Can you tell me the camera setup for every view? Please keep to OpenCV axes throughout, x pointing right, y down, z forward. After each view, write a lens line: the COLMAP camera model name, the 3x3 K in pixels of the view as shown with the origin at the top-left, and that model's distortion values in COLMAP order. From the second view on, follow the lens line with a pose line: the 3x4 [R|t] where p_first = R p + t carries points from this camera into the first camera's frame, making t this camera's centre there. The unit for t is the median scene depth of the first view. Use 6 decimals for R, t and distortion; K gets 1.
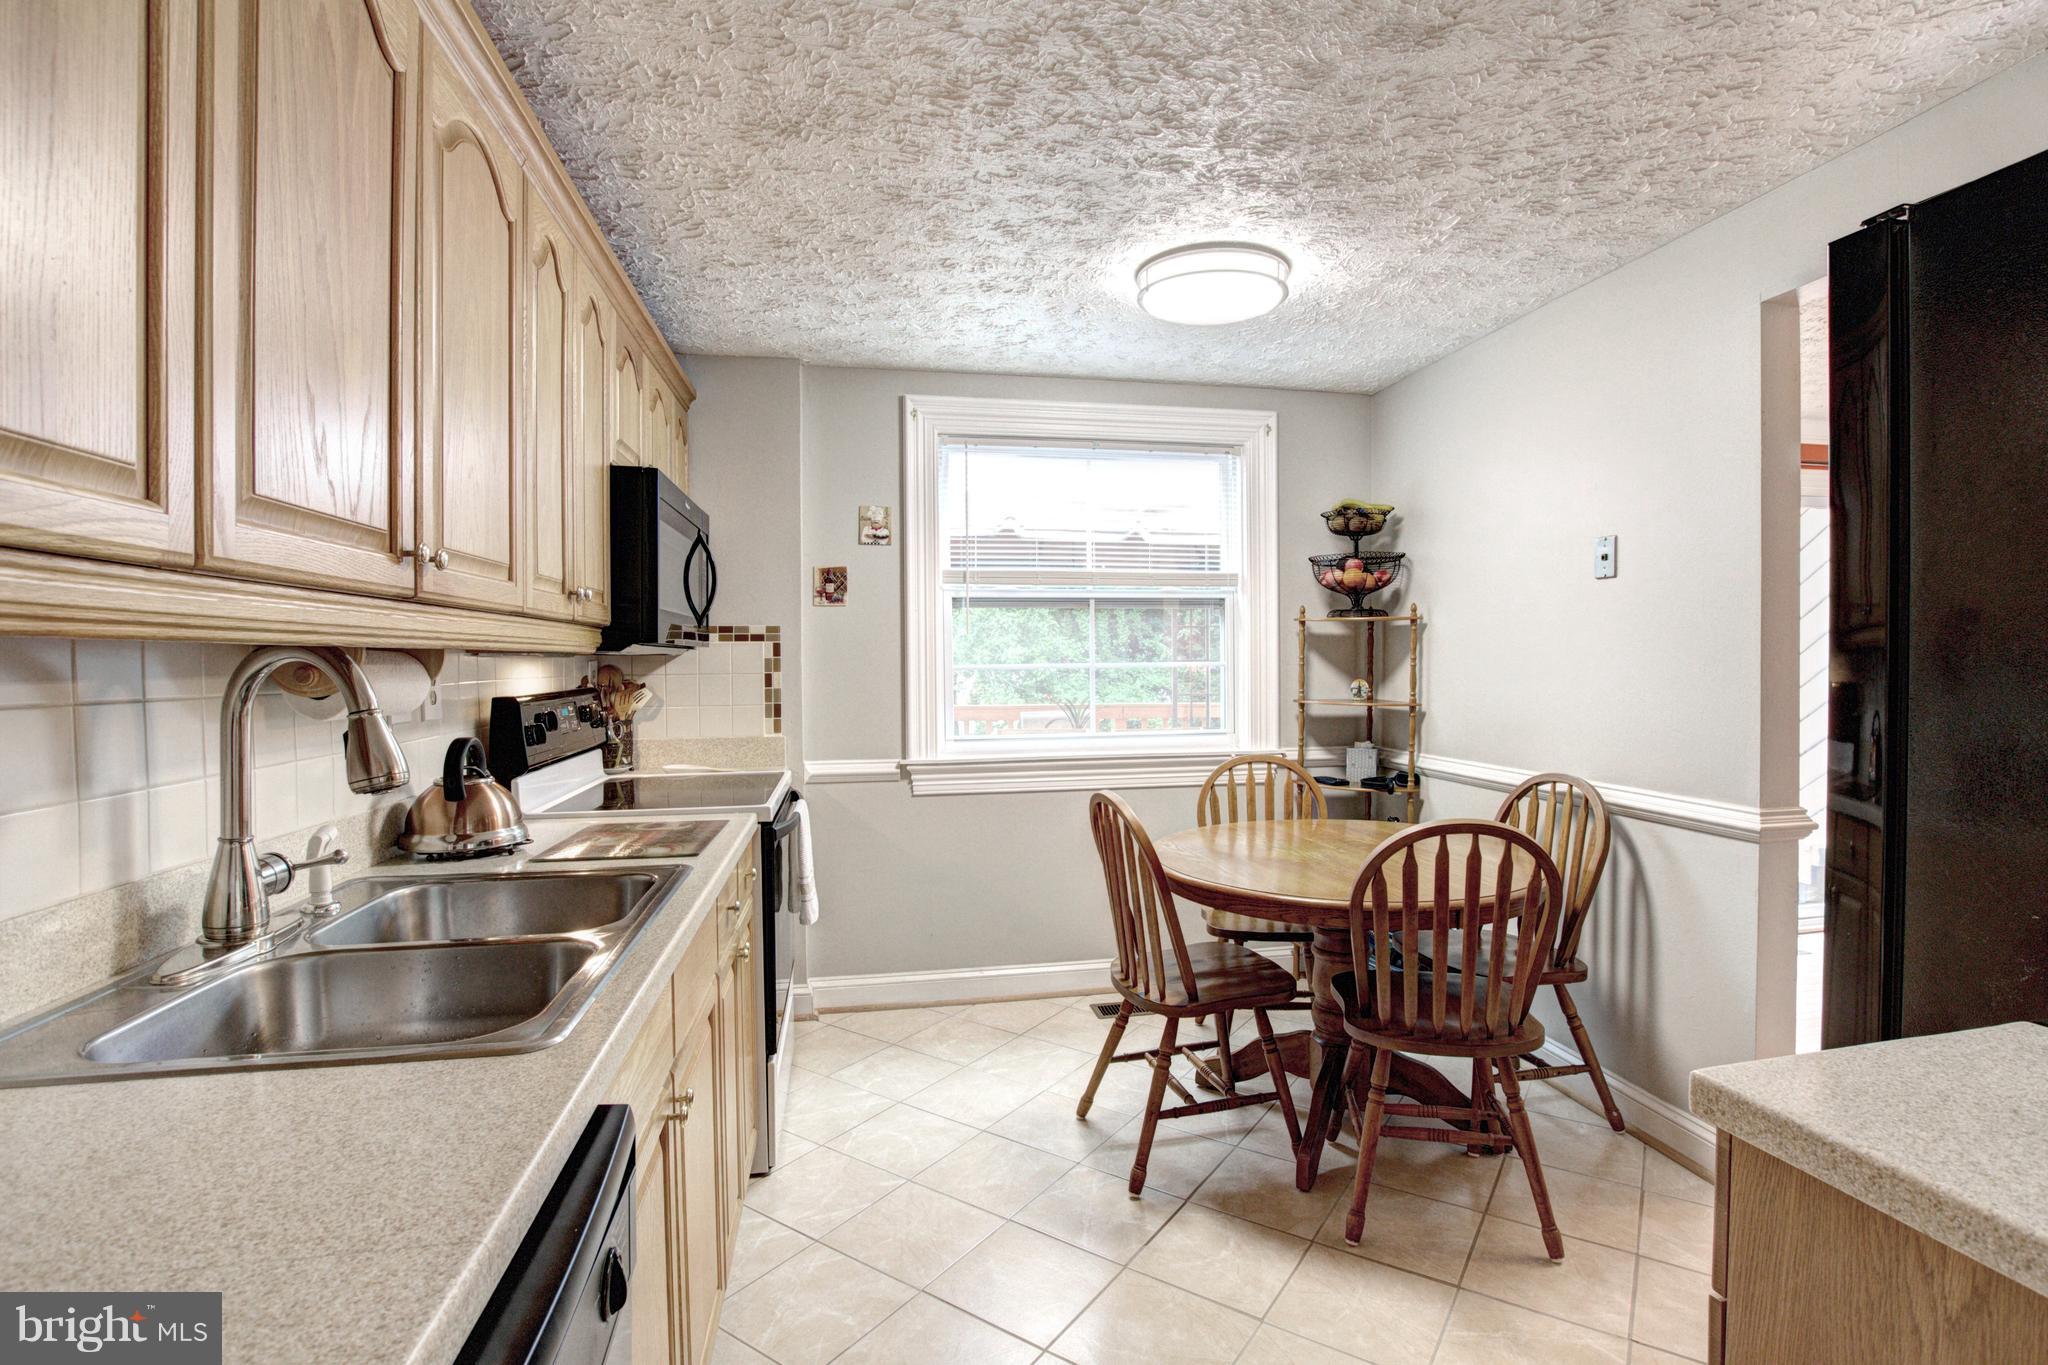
lens RADIAL K [[956.3, 0, 1026.8], [0, 956.3, 675.7], [0, 0, 1]] dist [-0.016427, -0.000087]
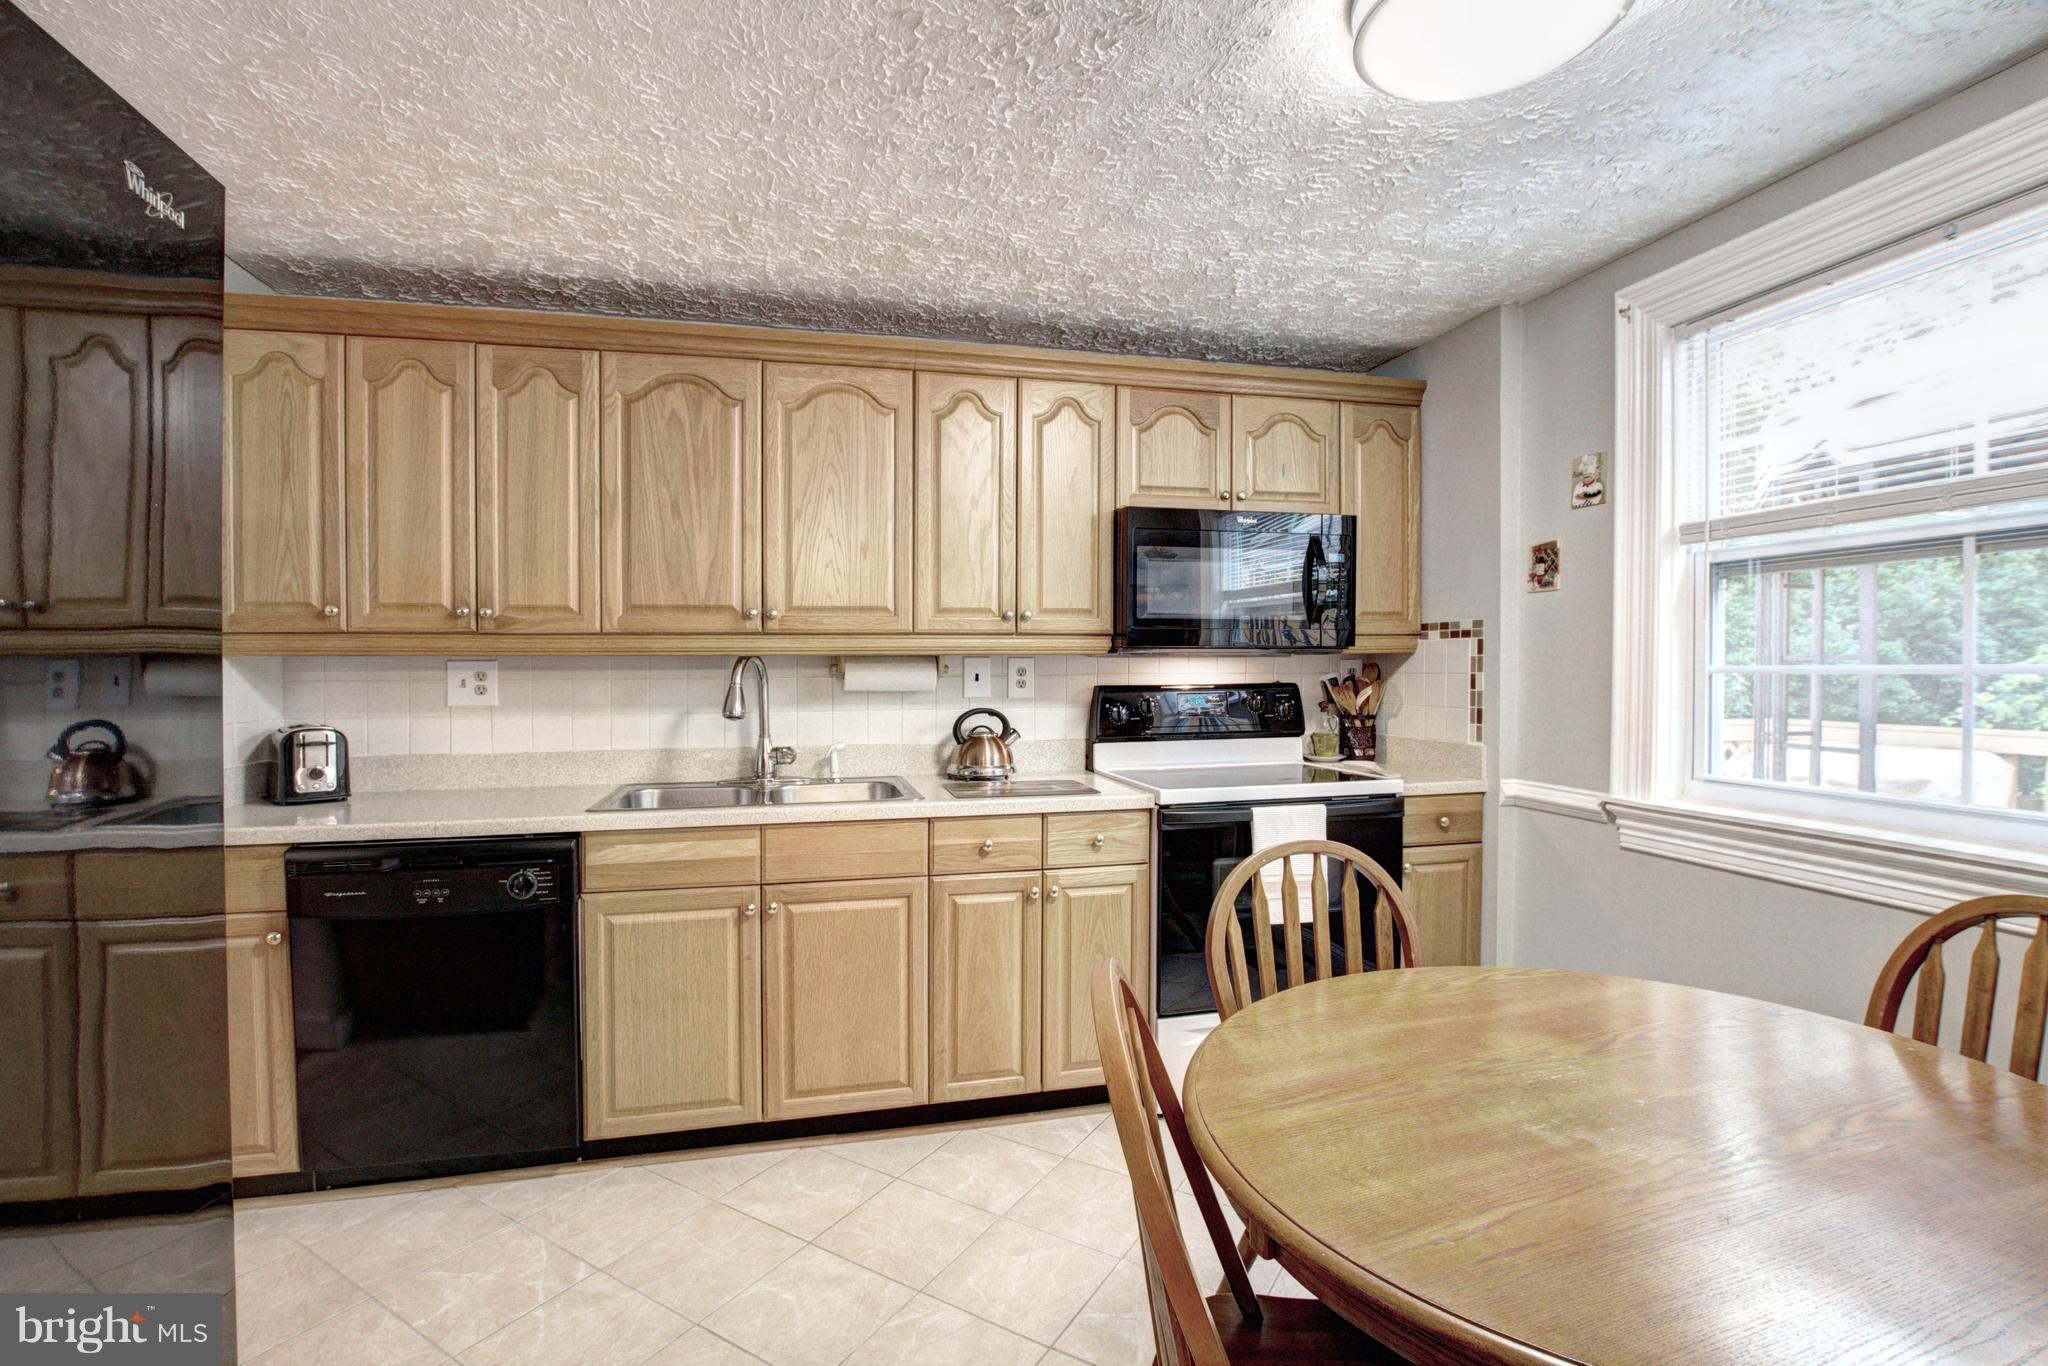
lens RADIAL K [[956.3, 0, 1020.3], [0, 956.3, 672.4], [0, 0, 1]] dist [-0.016427, -0.000087]
pose [[0.048136, 0.015627, -0.998719, 0.586801], [-0.012626, 0.999807, 0.015035, -0.011470], [0.998761, 0.011886, 0.048324, 0.529350]]
